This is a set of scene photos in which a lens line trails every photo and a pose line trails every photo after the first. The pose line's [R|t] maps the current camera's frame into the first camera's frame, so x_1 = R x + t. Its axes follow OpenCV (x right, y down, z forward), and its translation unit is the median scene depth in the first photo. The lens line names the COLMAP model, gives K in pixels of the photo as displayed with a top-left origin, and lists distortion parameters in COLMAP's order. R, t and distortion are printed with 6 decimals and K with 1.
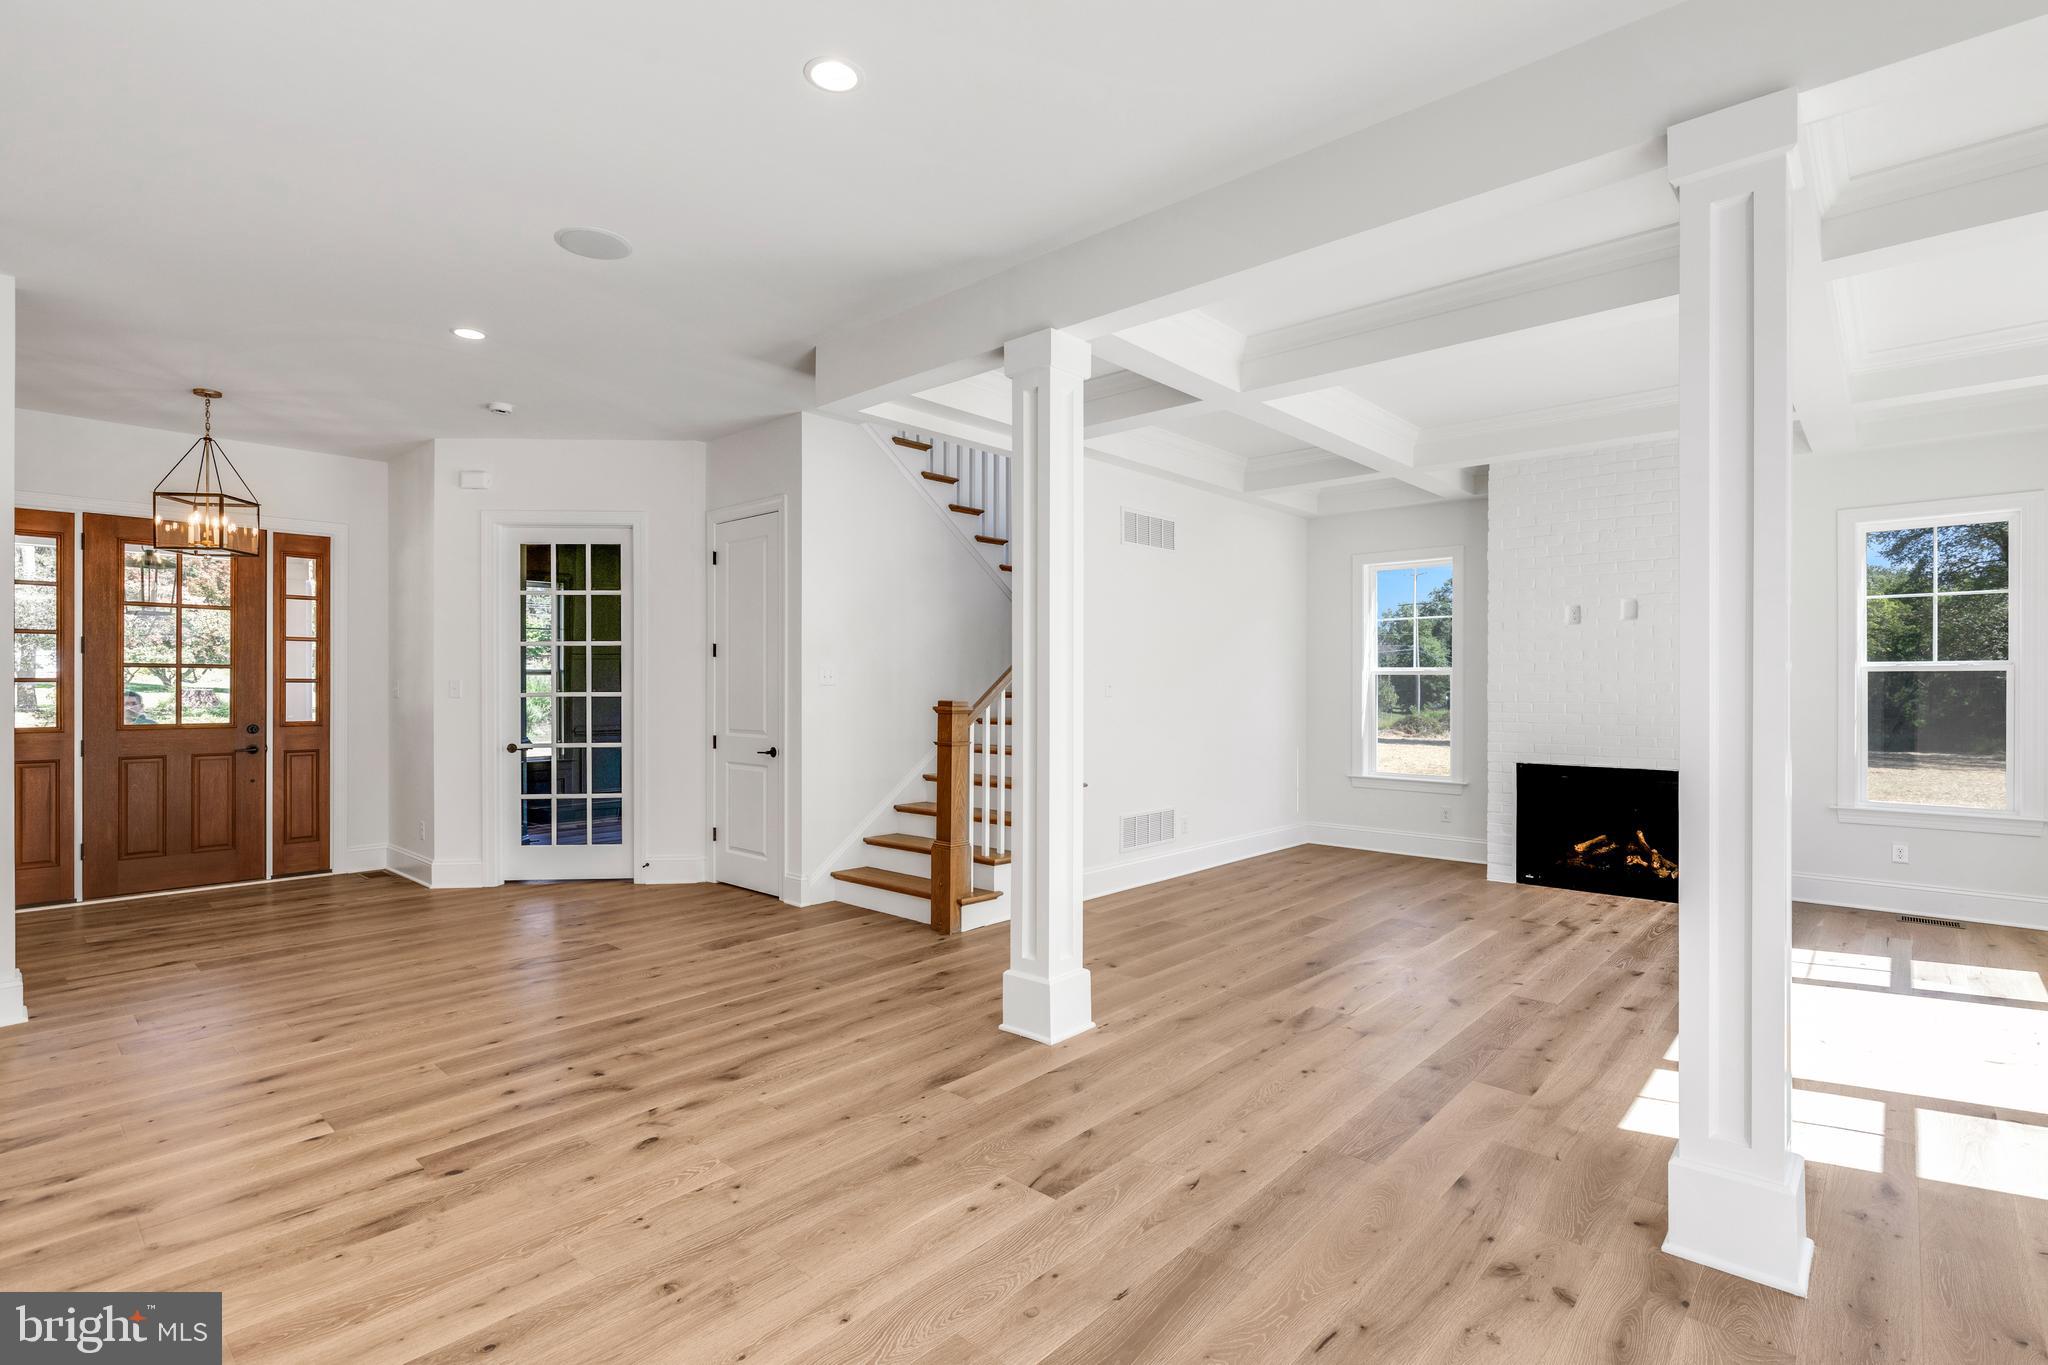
lens RADIAL K [[978.6, 0, 1034.0], [0, 978.6, 696.5], [0, 0, 1]] dist [0.000503, -0.000277]
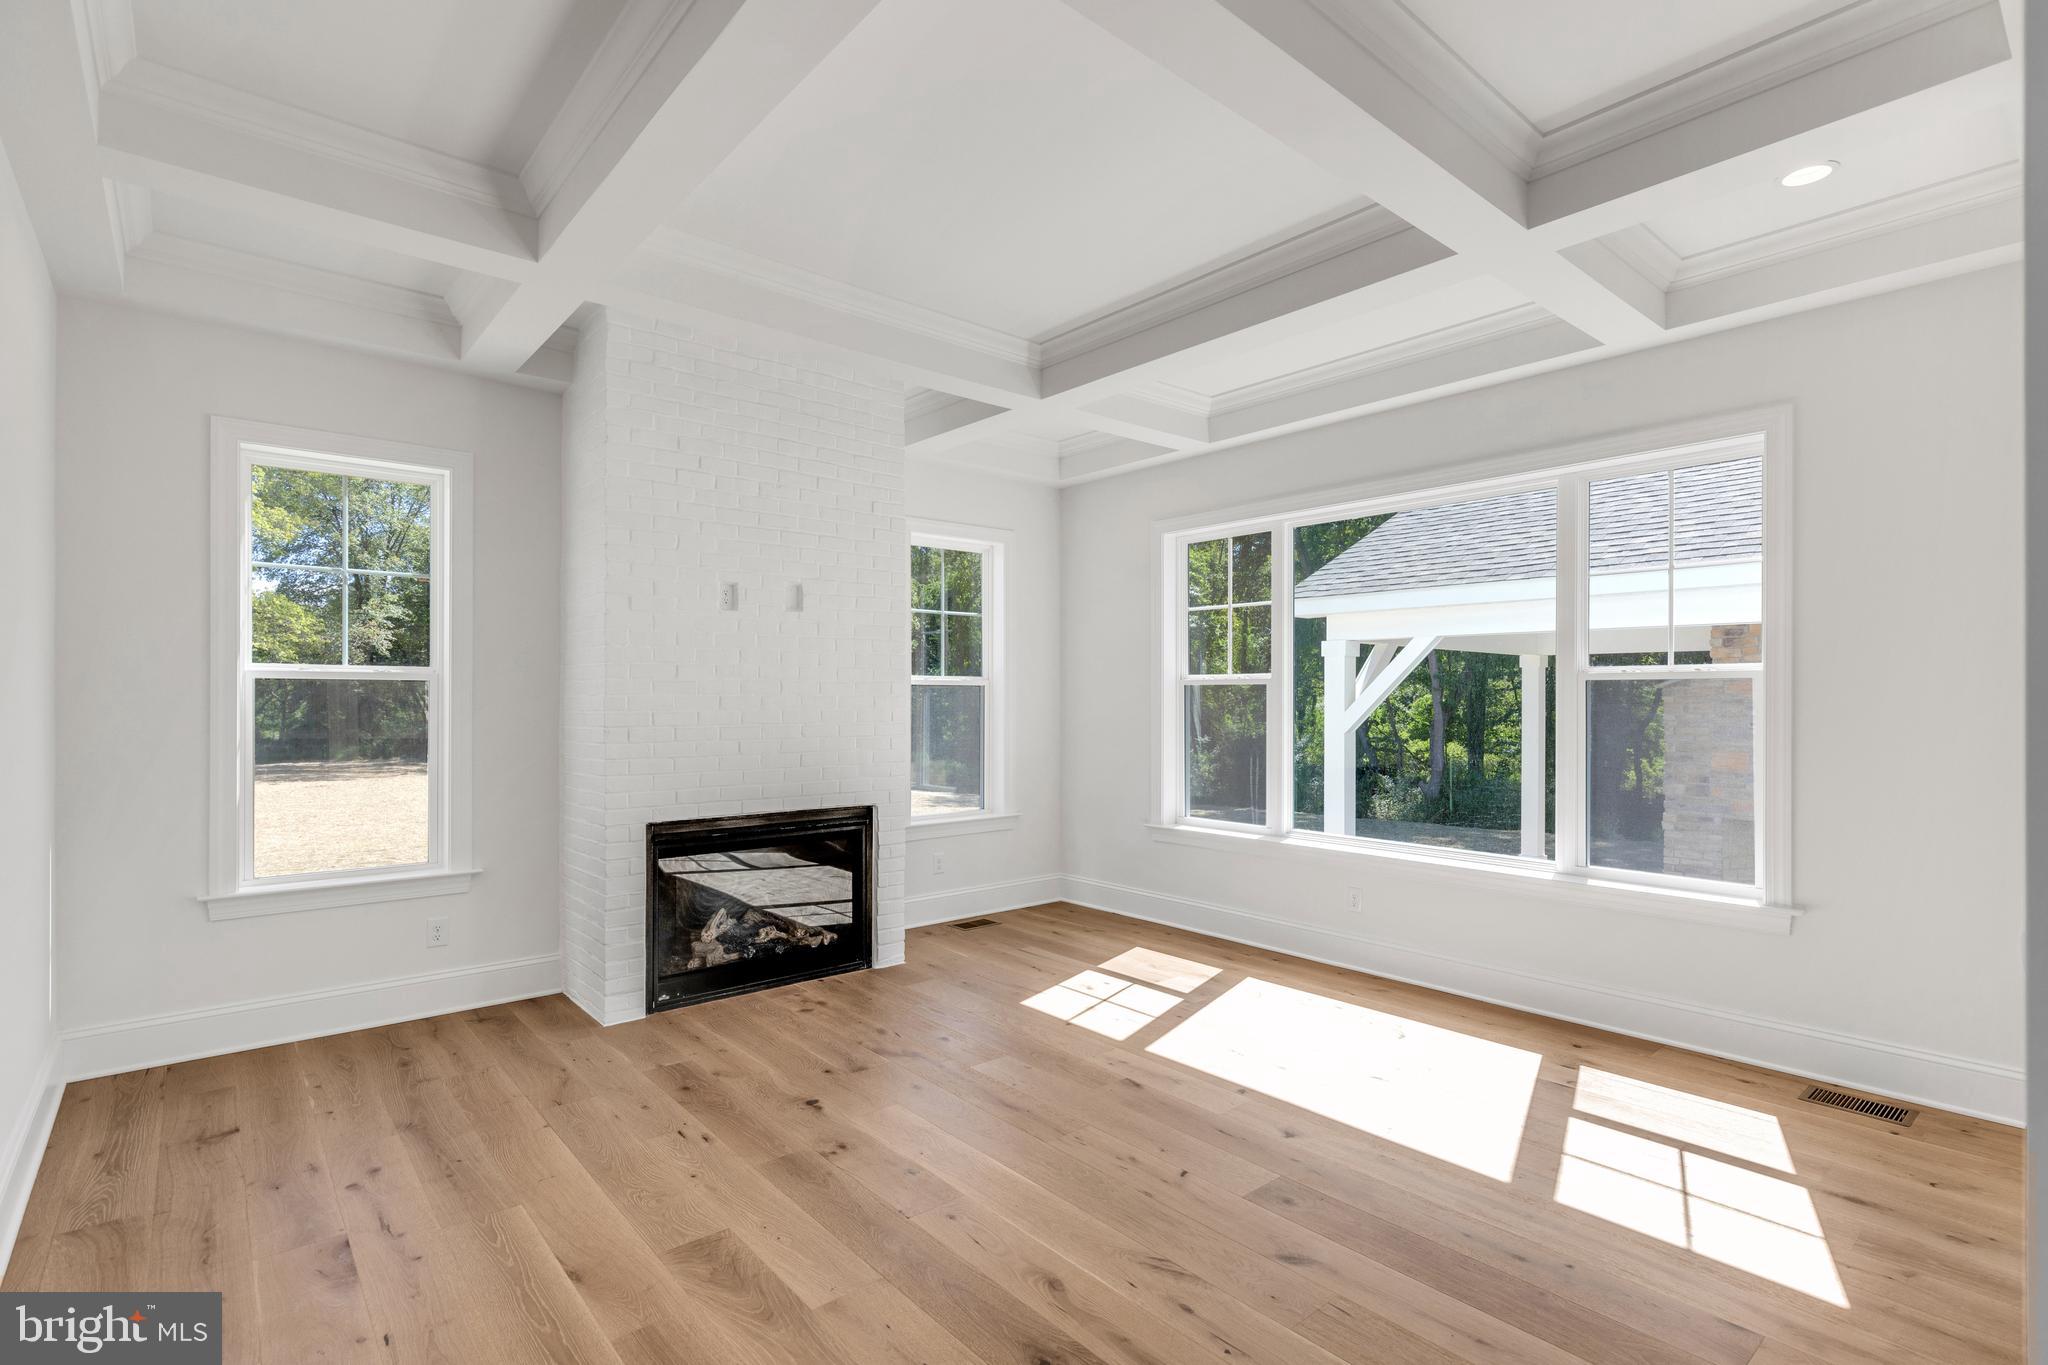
lens RADIAL K [[978.6, 0, 1034.0], [0, 978.6, 696.5], [0, 0, 1]] dist [0.000503, -0.000277]
pose [[0.131235, 0.001223, 0.991350, -0.099900], [0.011562, 0.999929, -0.002764, -0.008992], [-0.991284, 0.011824, 0.131212, 0.708572]]
